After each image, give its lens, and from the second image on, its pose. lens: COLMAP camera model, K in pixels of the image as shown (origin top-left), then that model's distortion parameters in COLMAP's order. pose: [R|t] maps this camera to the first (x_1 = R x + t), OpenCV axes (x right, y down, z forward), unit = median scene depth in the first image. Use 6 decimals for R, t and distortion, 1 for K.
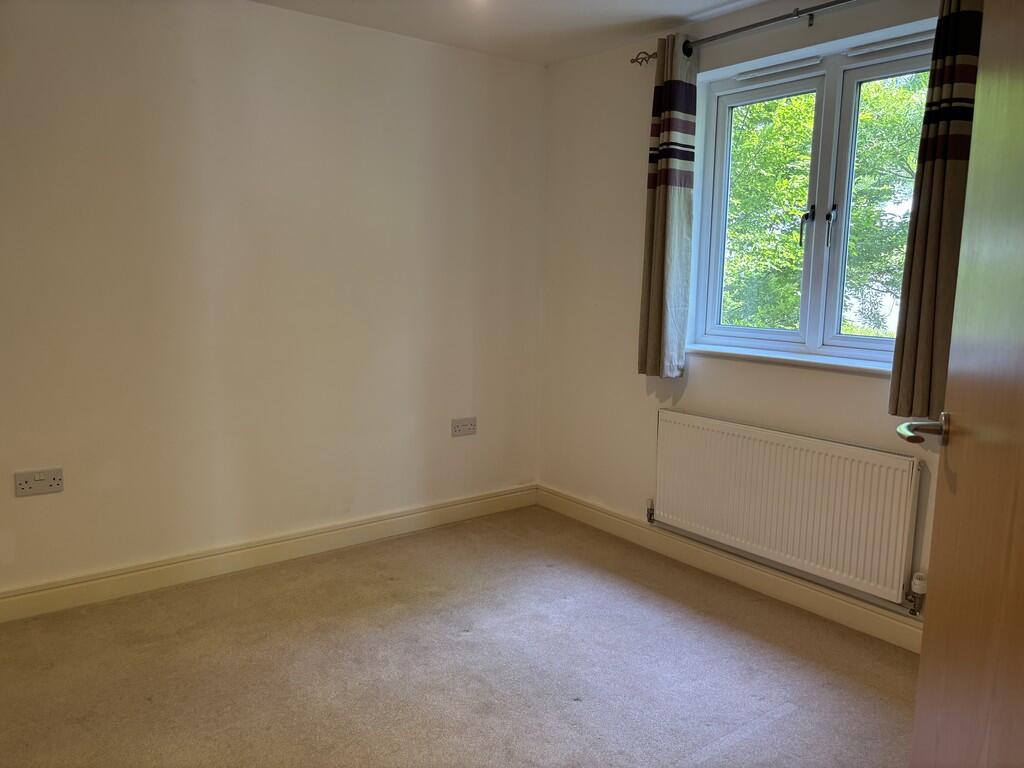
lens RADIAL K [[785.0, 0, 513.5], [0, 785.0, 389.1], [0, 0, 1]] dist [0.078051, -0.095374]
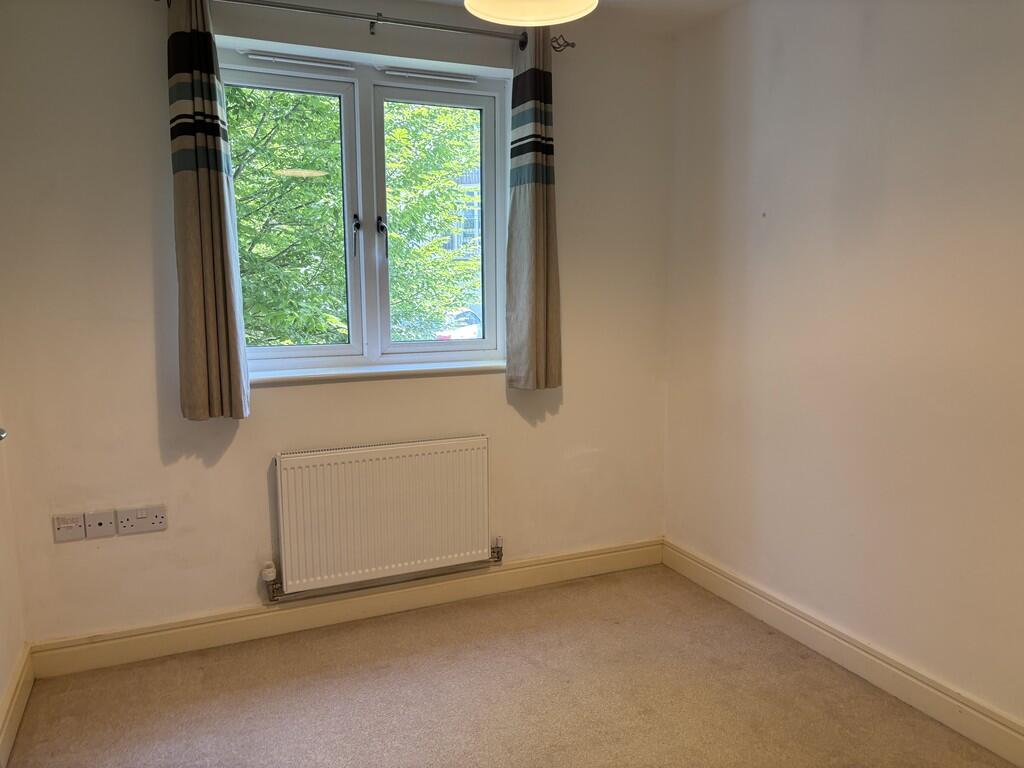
lens RADIAL K [[723.9, 0, 506.0], [0, 723.9, 390.0], [0, 0, 1]] dist [0.025297, -0.000410]
pose [[0.239146, -0.157082, 0.958193, -0.475913], [0.151193, 0.980815, 0.123056, -0.101712], [-0.959140, 0.115444, 0.258308, 0.617018]]
